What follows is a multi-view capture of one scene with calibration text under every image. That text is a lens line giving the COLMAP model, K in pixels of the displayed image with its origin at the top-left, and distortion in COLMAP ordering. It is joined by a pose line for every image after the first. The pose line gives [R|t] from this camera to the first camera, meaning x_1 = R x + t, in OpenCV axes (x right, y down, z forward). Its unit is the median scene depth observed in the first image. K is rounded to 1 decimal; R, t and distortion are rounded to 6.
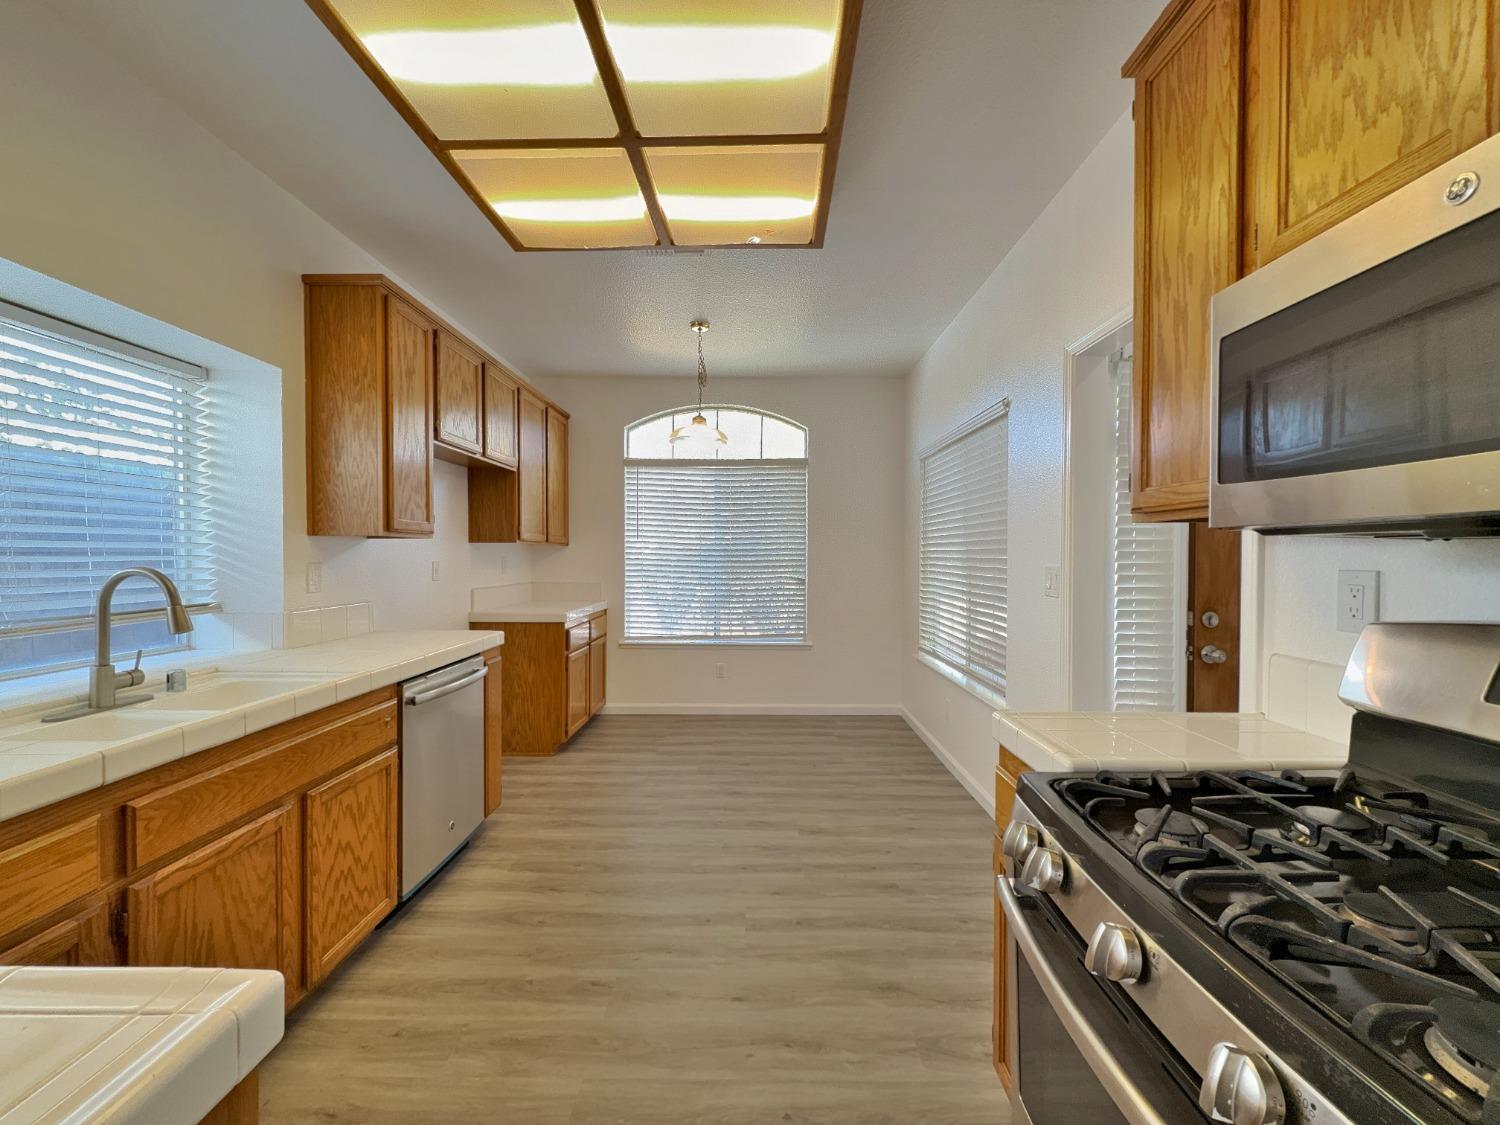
lens RADIAL K [[595.1, 0, 753.2], [0, 595.1, 554.1], [0, 0, 1]] dist [0.000116, -0.000877]
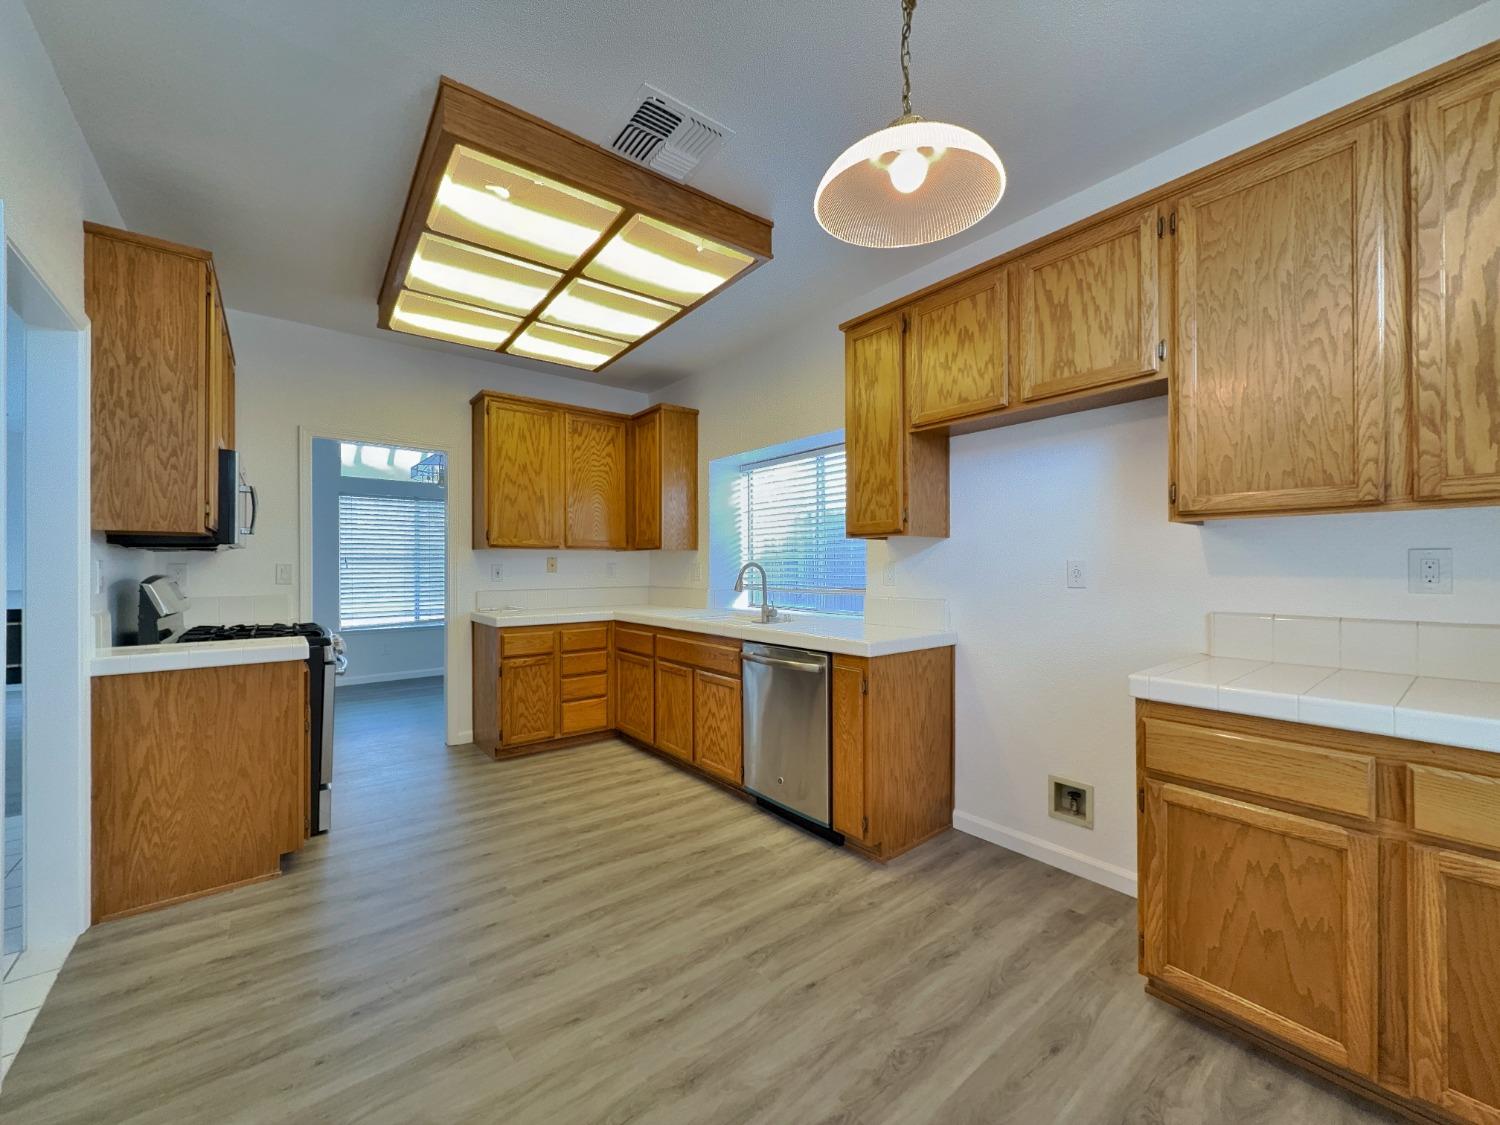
lens RADIAL K [[595.1, 0, 756.0], [0, 595.1, 568.7], [0, 0, 1]] dist [0.000116, -0.000877]
pose [[-0.770078, -0.005728, -0.637924, 0.380084], [-0.003231, 0.999982, -0.005080, 0.045455], [0.637942, -0.001851, -0.770082, 2.407426]]
